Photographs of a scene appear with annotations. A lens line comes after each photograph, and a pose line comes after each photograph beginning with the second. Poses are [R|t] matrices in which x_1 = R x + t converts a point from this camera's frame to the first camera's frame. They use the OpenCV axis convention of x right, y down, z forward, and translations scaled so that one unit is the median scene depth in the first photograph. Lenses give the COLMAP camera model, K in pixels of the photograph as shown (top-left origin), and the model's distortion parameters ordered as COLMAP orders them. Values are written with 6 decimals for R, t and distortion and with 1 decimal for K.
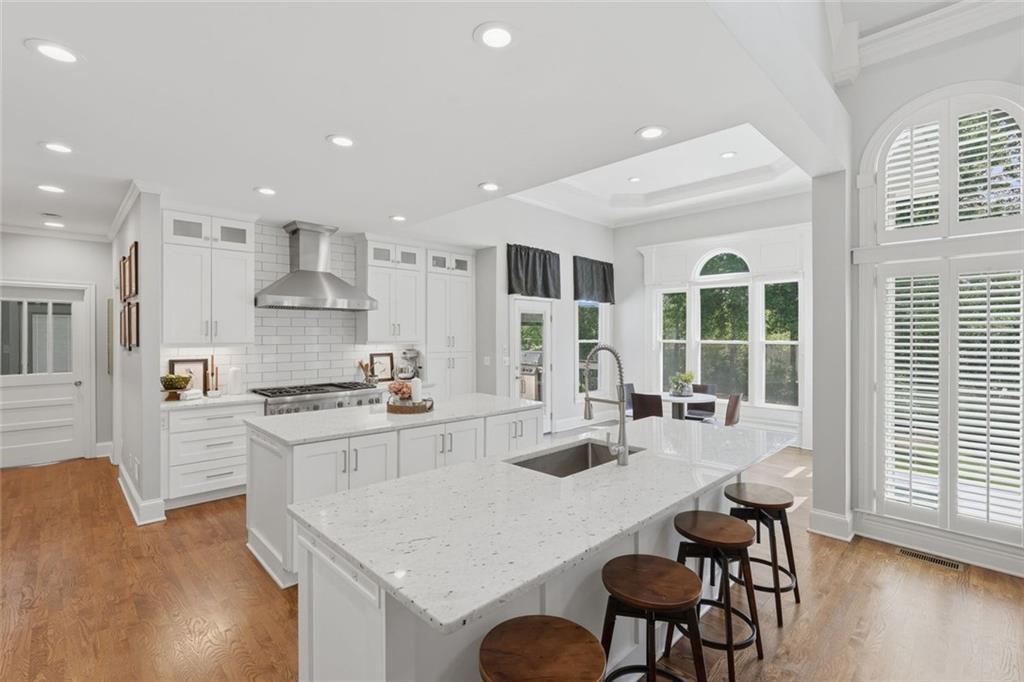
lens RADIAL K [[462.6, 0, 506.0], [0, 462.6, 339.2], [0, 0, 1]] dist [-0.000169, 0.000001]
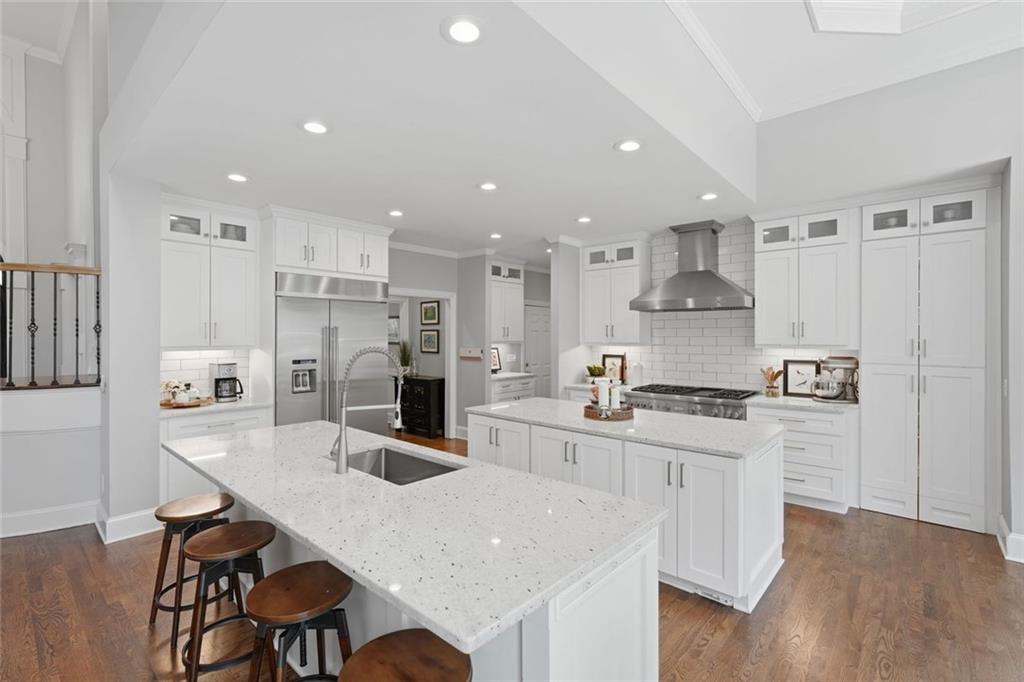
lens RADIAL K [[462.6, 0, 510.9], [0, 462.6, 335.2], [0, 0, 1]] dist [-0.000169, 0.000001]
pose [[0.077203, 0.001468, -0.997014, 0.493489], [-0.009010, 0.999959, 0.000775, -0.008396], [0.996975, 0.008923, 0.077213, 0.497728]]
